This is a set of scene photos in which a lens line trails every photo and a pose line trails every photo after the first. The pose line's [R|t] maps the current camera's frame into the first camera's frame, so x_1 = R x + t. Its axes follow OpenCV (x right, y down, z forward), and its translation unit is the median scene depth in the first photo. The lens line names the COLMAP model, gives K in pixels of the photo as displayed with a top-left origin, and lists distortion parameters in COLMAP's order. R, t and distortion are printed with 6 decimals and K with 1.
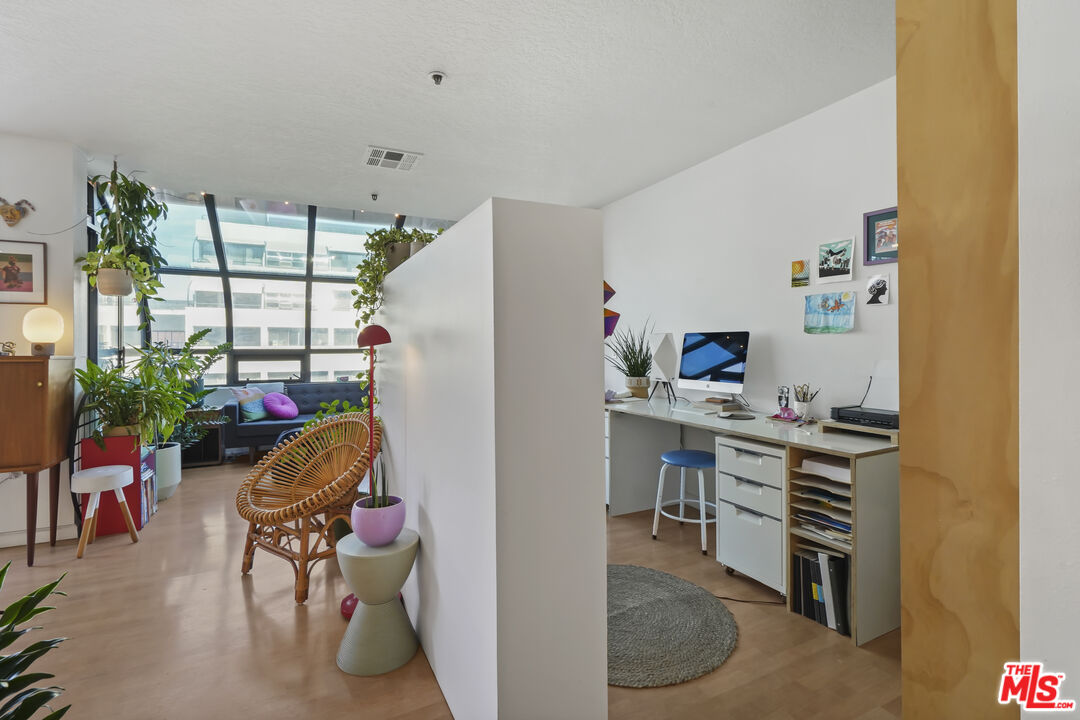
lens RADIAL K [[494.5, 0, 540.9], [0, 494.5, 343.2], [0, 0, 1]] dist [-0.005711, 0.002460]
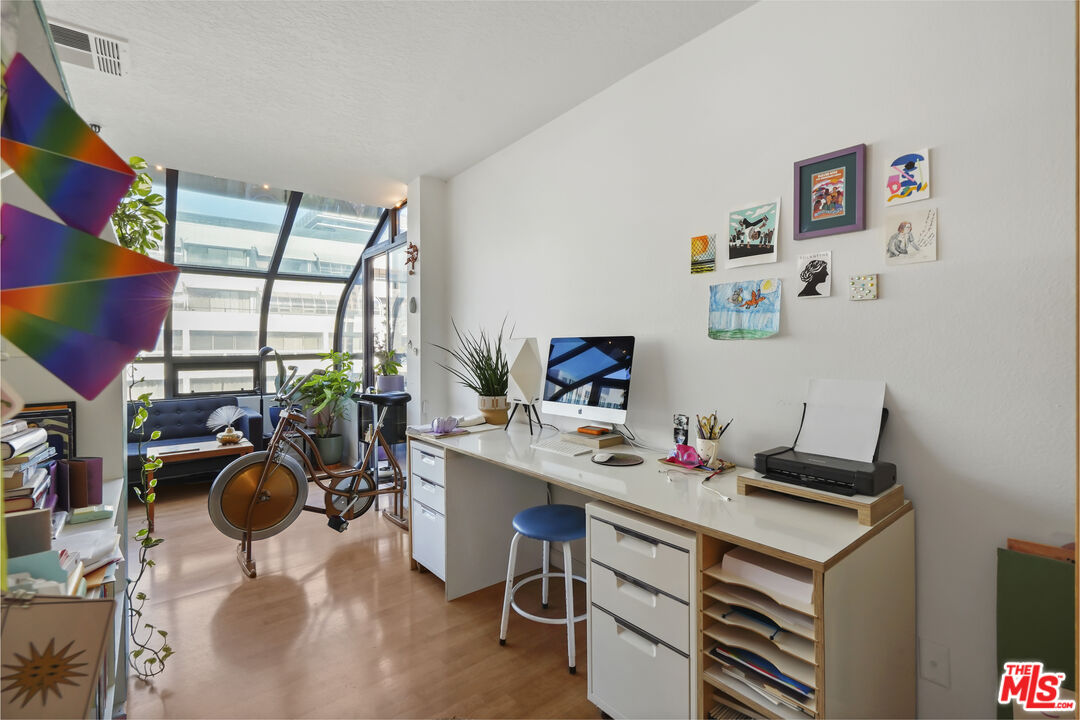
lens RADIAL K [[494.5, 0, 534.3], [0, 494.5, 348.8], [0, 0, 1]] dist [-0.005711, 0.002460]
pose [[0.978848, -0.001400, 0.204585, 0.152250], [0.000746, 0.999994, 0.003272, -0.008785], [-0.204589, -0.003050, 0.978843, 0.376838]]
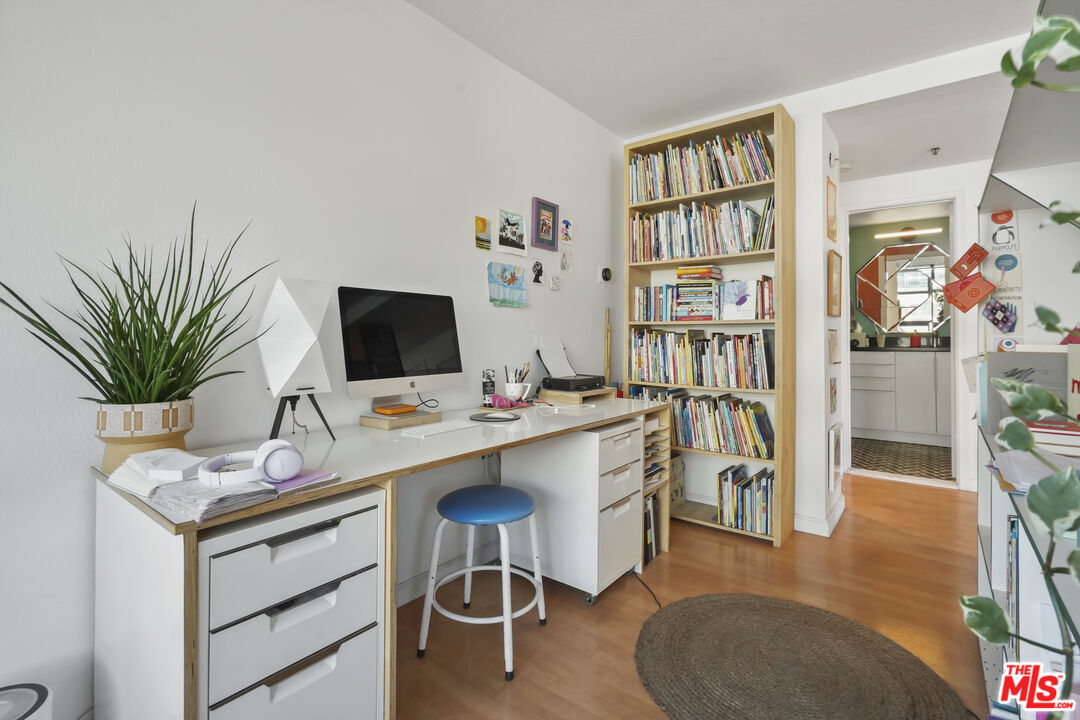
lens RADIAL K [[494.5, 0, 531.2], [0, 494.5, 338.7], [0, 0, 1]] dist [-0.005711, 0.002460]
pose [[-0.423793, -0.004598, 0.905747, -0.284893], [-0.000620, 0.999988, 0.004787, 0.035227], [-0.905759, 0.001467, -0.423791, 1.347605]]
